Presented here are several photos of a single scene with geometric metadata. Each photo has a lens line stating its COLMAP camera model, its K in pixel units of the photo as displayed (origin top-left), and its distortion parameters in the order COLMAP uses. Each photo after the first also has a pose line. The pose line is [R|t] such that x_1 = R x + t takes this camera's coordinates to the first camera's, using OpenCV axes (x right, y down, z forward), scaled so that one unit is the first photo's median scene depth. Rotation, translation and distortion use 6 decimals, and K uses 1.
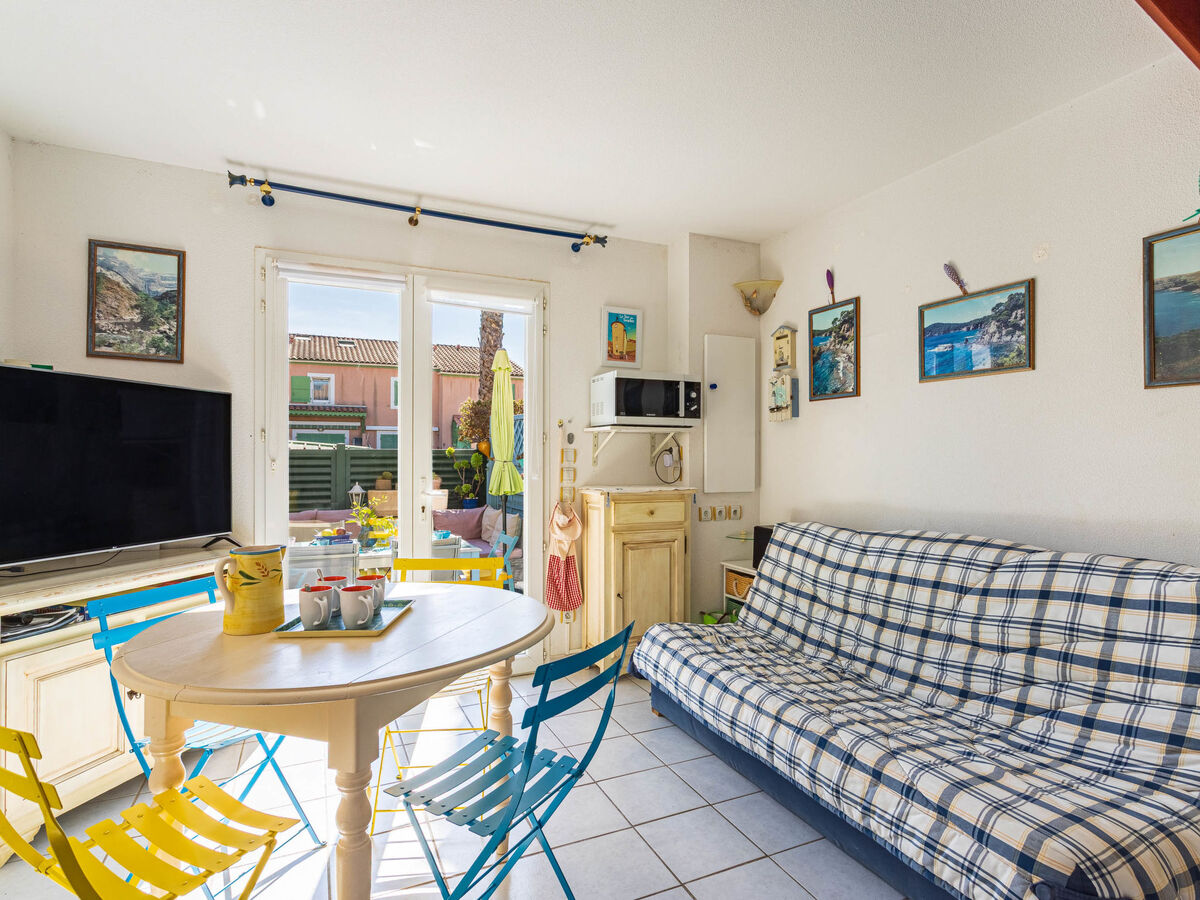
lens RADIAL K [[637.5, 0, 604.8], [0, 637.5, 457.0], [0, 0, 1]] dist [0.002946, 0.000096]
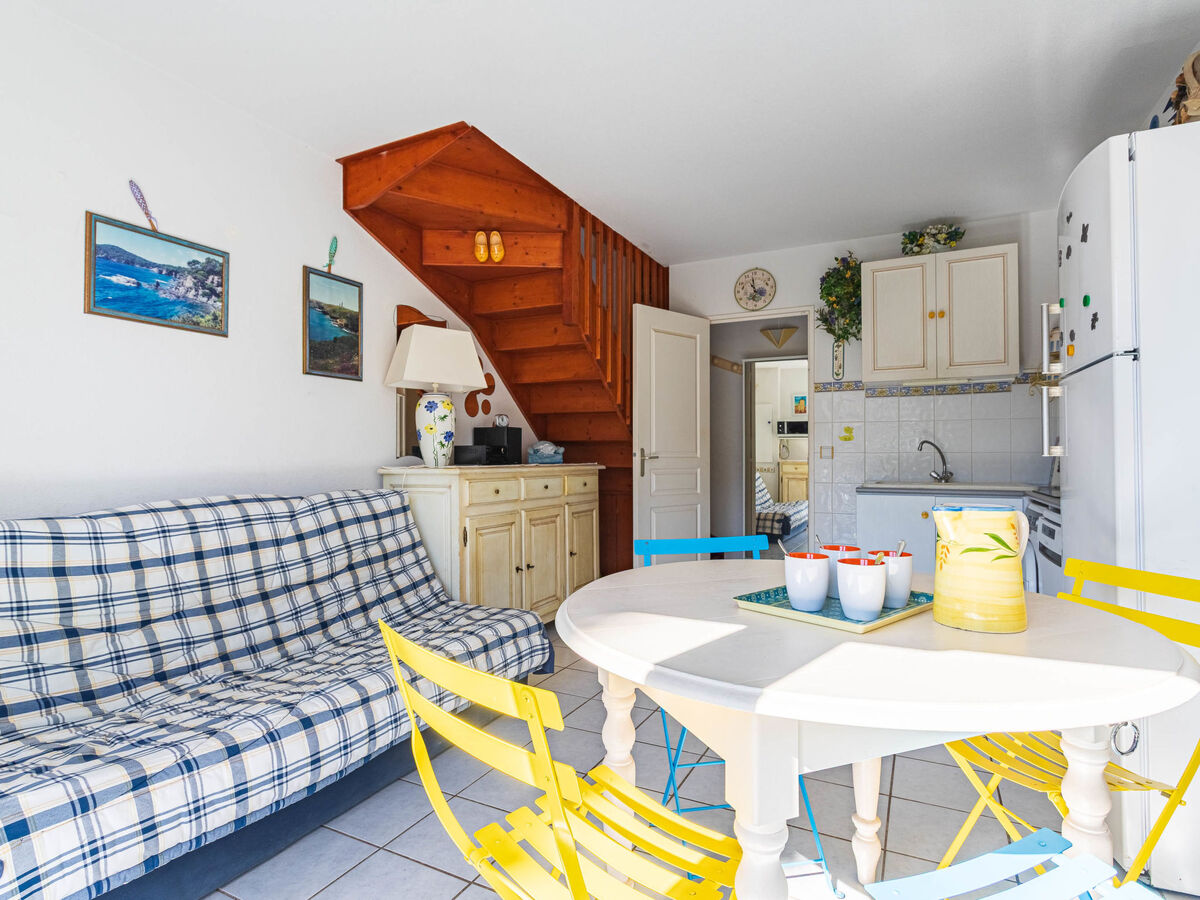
lens RADIAL K [[637.5, 0, 610.6], [0, 637.5, 450.3], [0, 0, 1]] dist [0.002946, 0.000096]
pose [[-0.629252, 0.005474, 0.777182, -0.495582], [0.000914, 0.999980, -0.006303, 0.052538], [-0.777201, -0.003256, -0.629244, 1.020033]]
